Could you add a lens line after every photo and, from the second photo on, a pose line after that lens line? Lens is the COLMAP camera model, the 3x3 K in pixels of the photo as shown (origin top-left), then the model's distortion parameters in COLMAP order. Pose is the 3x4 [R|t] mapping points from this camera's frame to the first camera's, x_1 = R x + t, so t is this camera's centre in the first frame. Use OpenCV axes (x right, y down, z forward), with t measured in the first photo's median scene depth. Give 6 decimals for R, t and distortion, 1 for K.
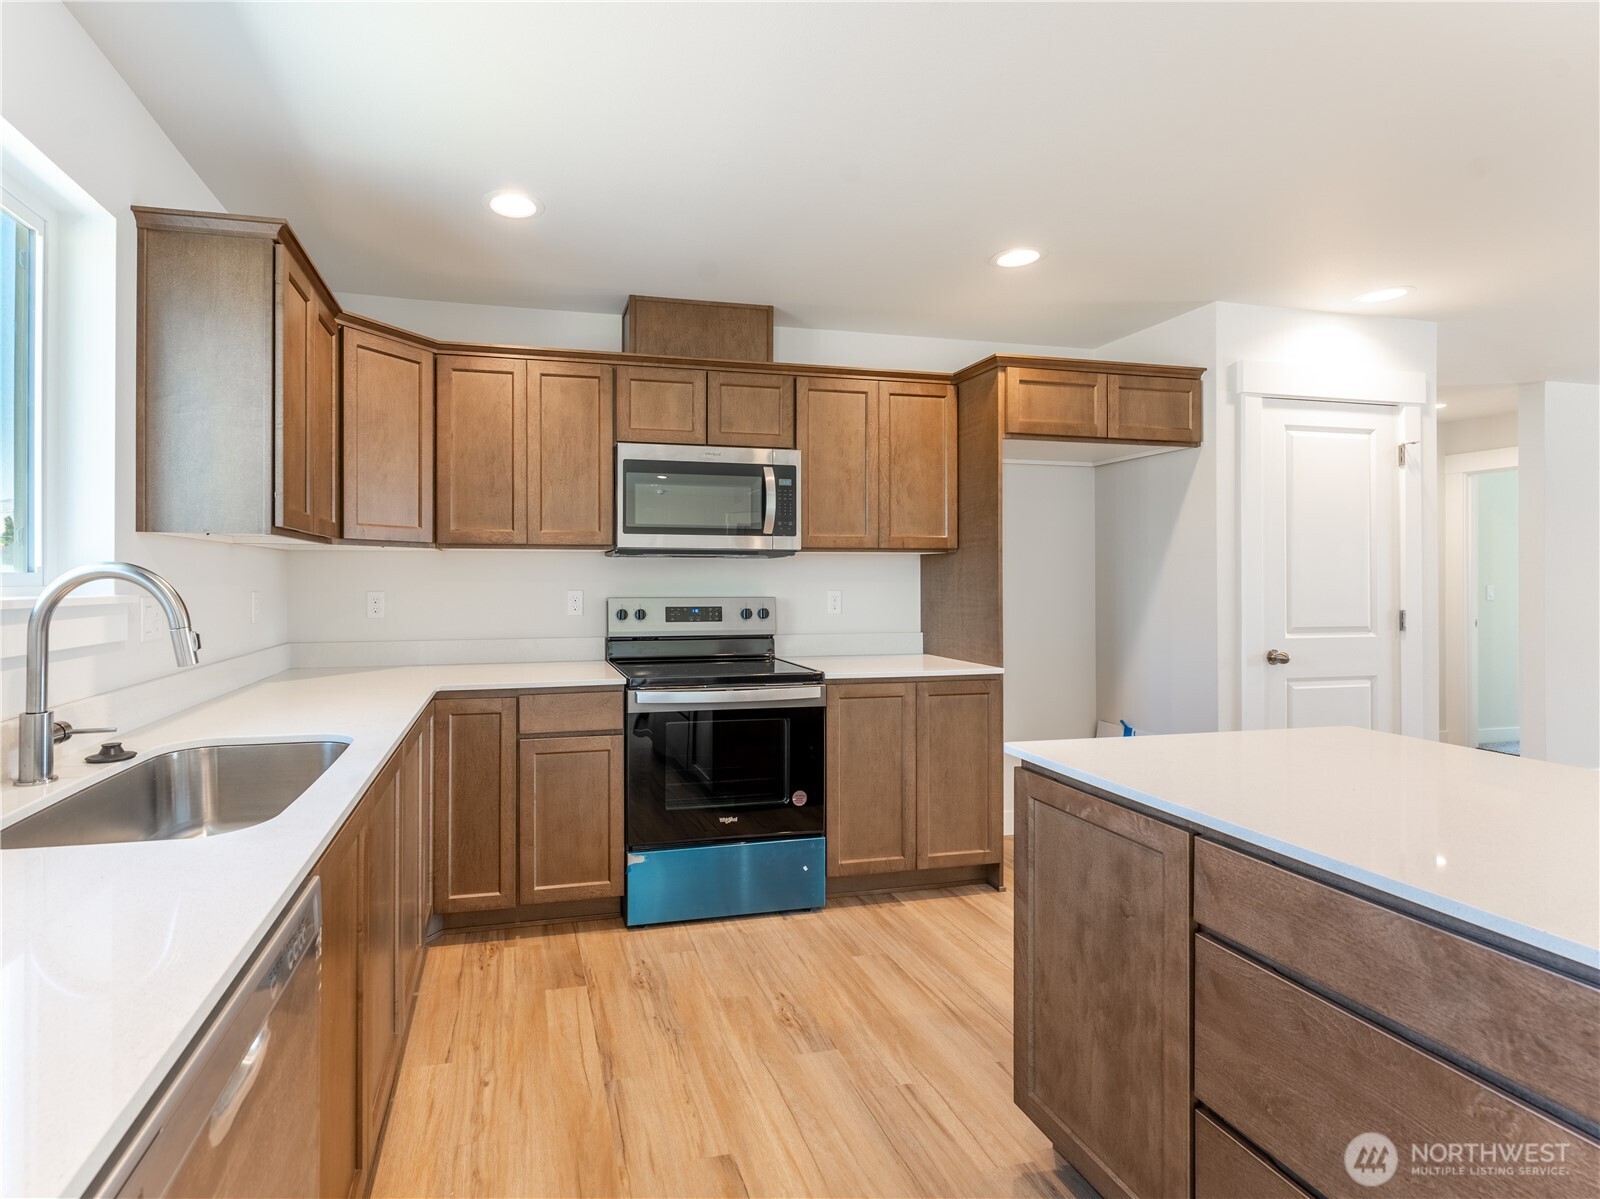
lens RADIAL K [[801.1, 0, 735.5], [0, 801.1, 574.3], [0, 0, 1]] dist [0.005806, -0.003329]
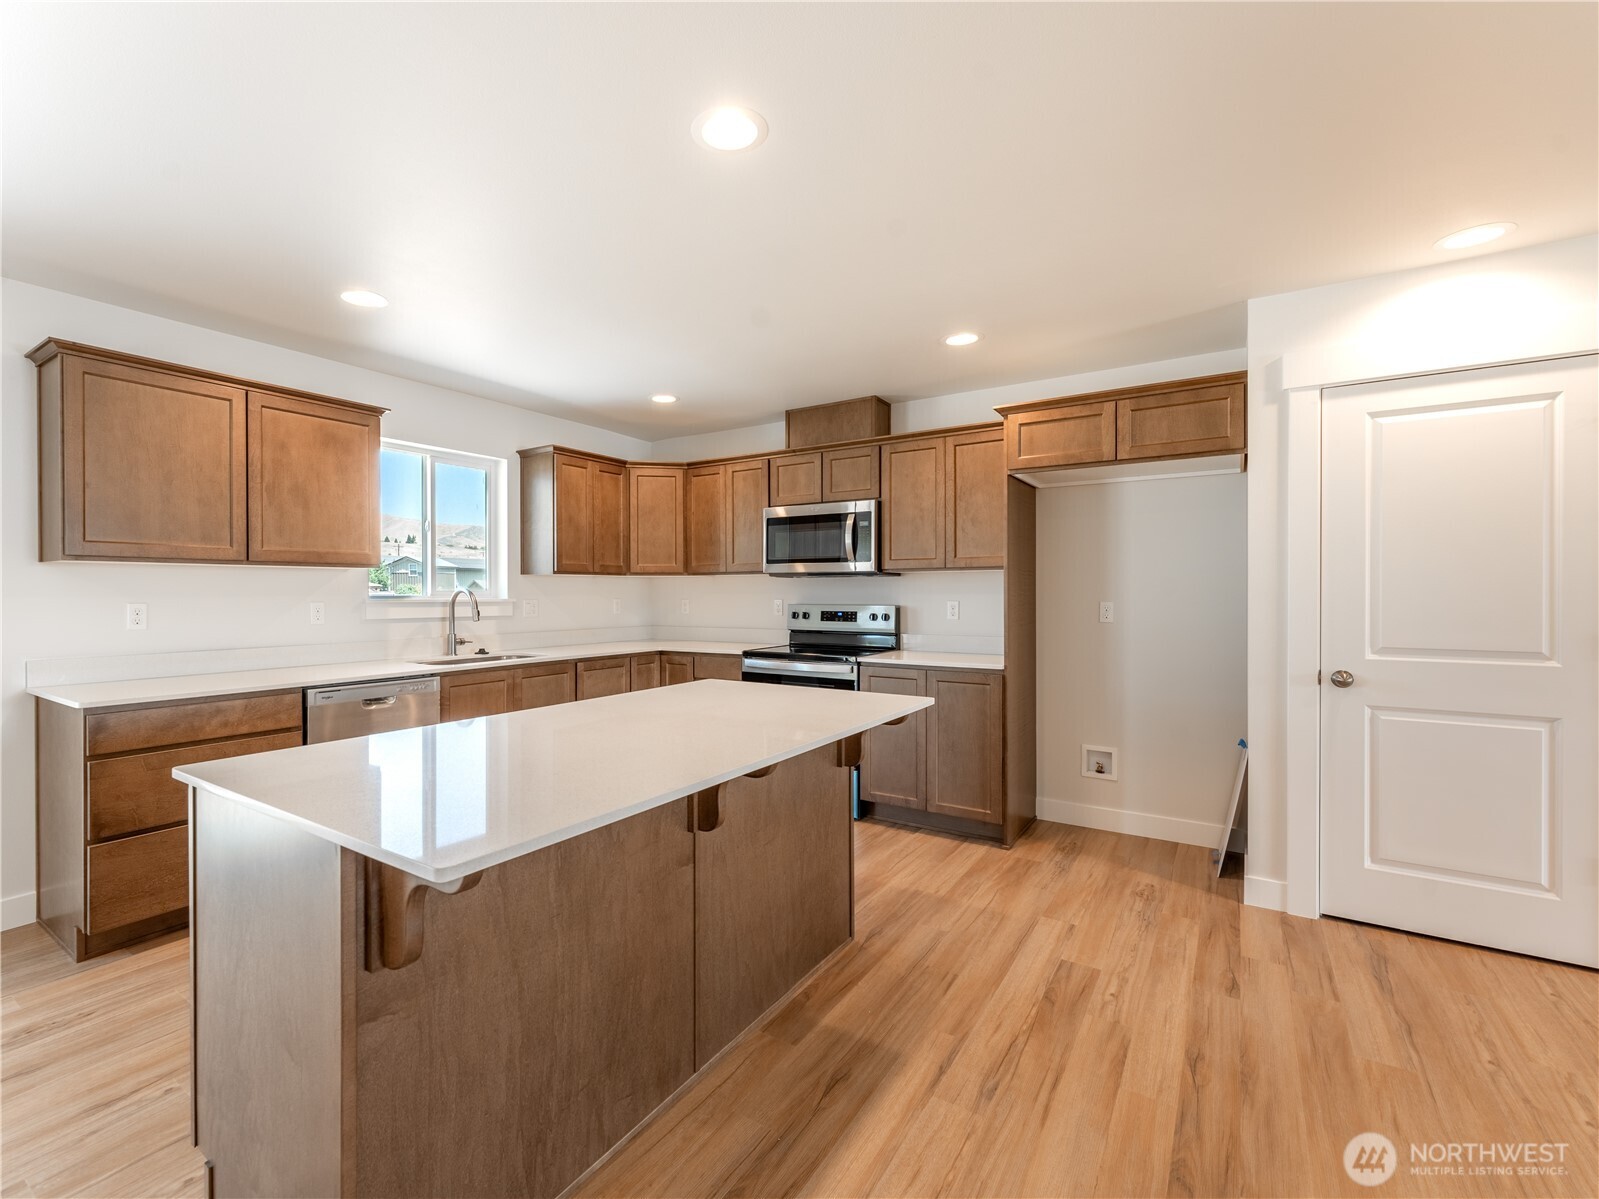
lens RADIAL K [[726.2, 0, 709.9], [0, 726.2, 596.5], [0, 0, 1]] dist [0.000854, 0.000223]
pose [[0.659098, 0.003139, -0.752050, 0.838476], [0.006733, 0.999927, 0.010074, -0.001138], [0.752027, -0.011703, 0.659029, -0.053137]]
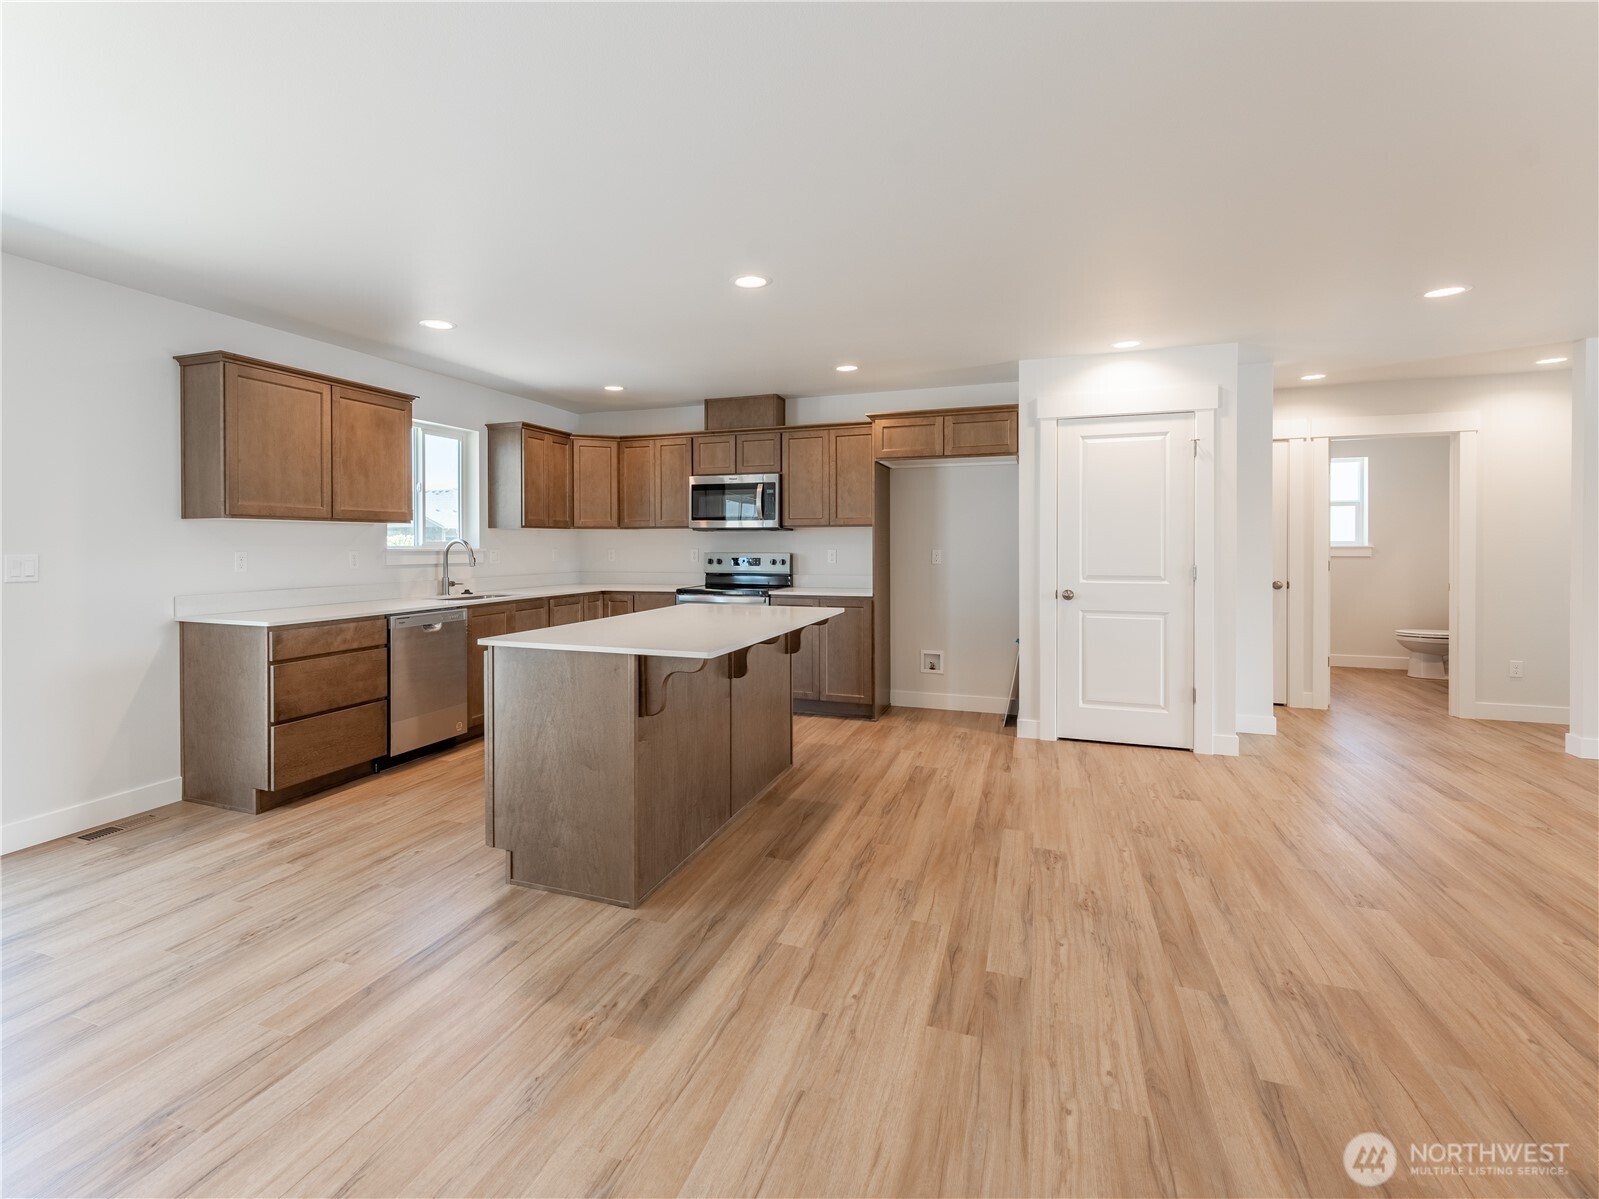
lens RADIAL K [[767.6, 0, 716.3], [0, 767.6, 548.8], [0, 0, 1]] dist [0.001063, -0.000169]
pose [[0.815901, 0.002263, -0.578187, 0.987341], [0.005643, 0.999914, 0.011877, -0.002261], [0.578164, -0.012953, 0.815818, -0.534514]]
